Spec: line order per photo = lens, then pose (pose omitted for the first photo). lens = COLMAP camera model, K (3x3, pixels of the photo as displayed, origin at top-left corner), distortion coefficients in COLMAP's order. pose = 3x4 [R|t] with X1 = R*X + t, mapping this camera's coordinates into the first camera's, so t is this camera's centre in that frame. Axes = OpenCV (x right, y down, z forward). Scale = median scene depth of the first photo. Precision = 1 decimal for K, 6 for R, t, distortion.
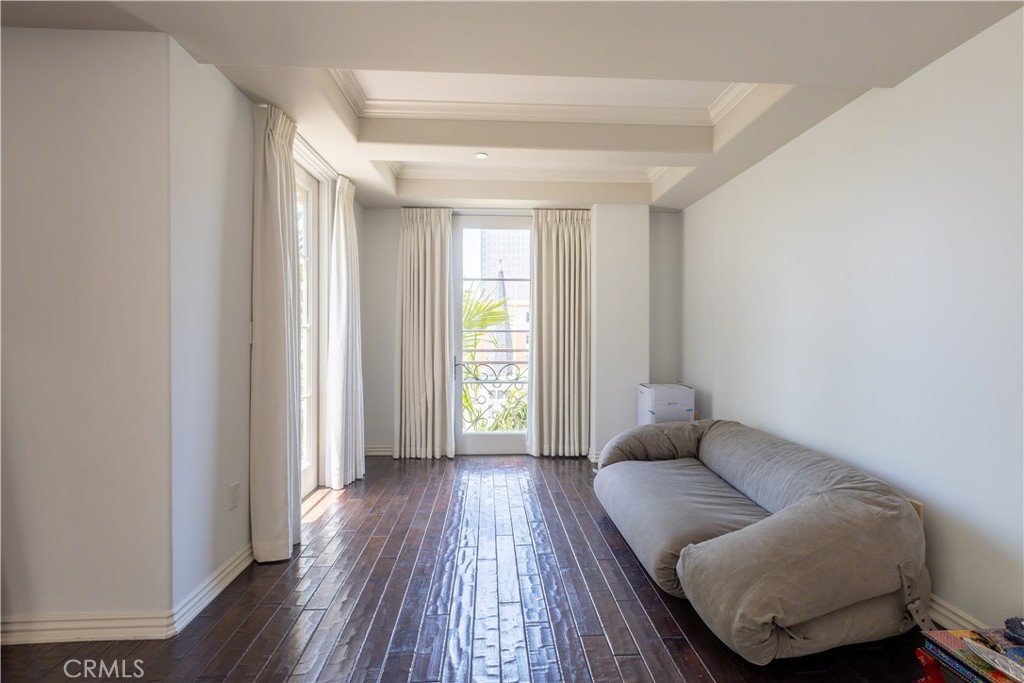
lens RADIAL K [[456.5, 0, 517.8], [0, 456.5, 337.0], [0, 0, 1]] dist [0.003434, -0.000056]
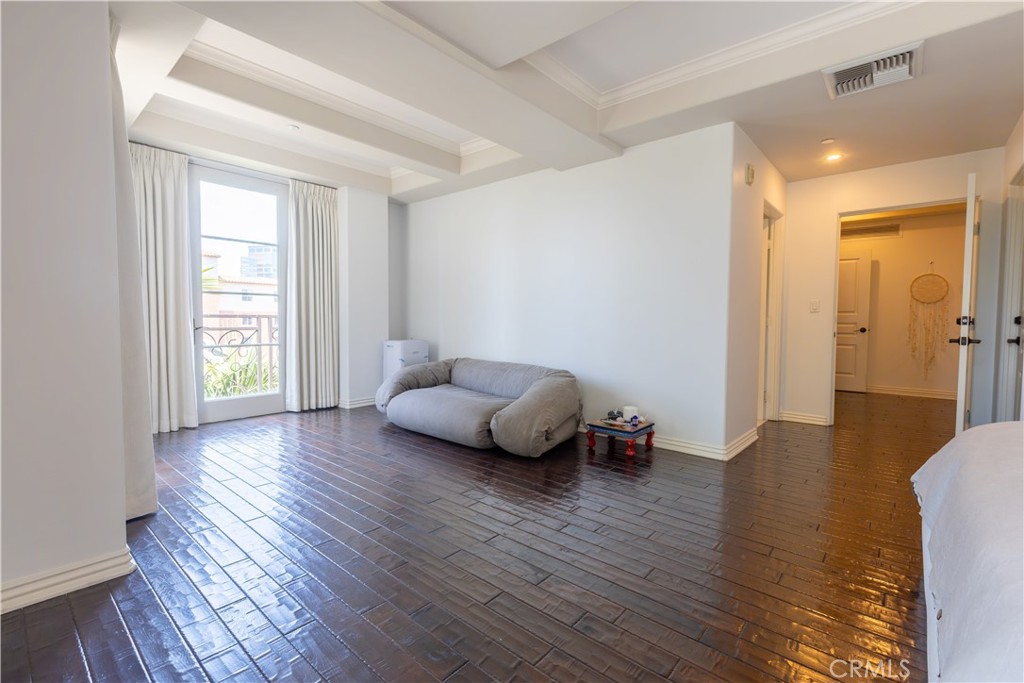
lens RADIAL K [[456.5, 0, 517.8], [0, 456.5, 337.0], [0, 0, 1]] dist [0.003434, -0.000056]
pose [[0.691026, -0.025139, 0.722392, -0.375918], [-0.003392, 0.999271, 0.038019, 0.044510], [-0.722822, -0.028723, 0.690437, -0.119234]]
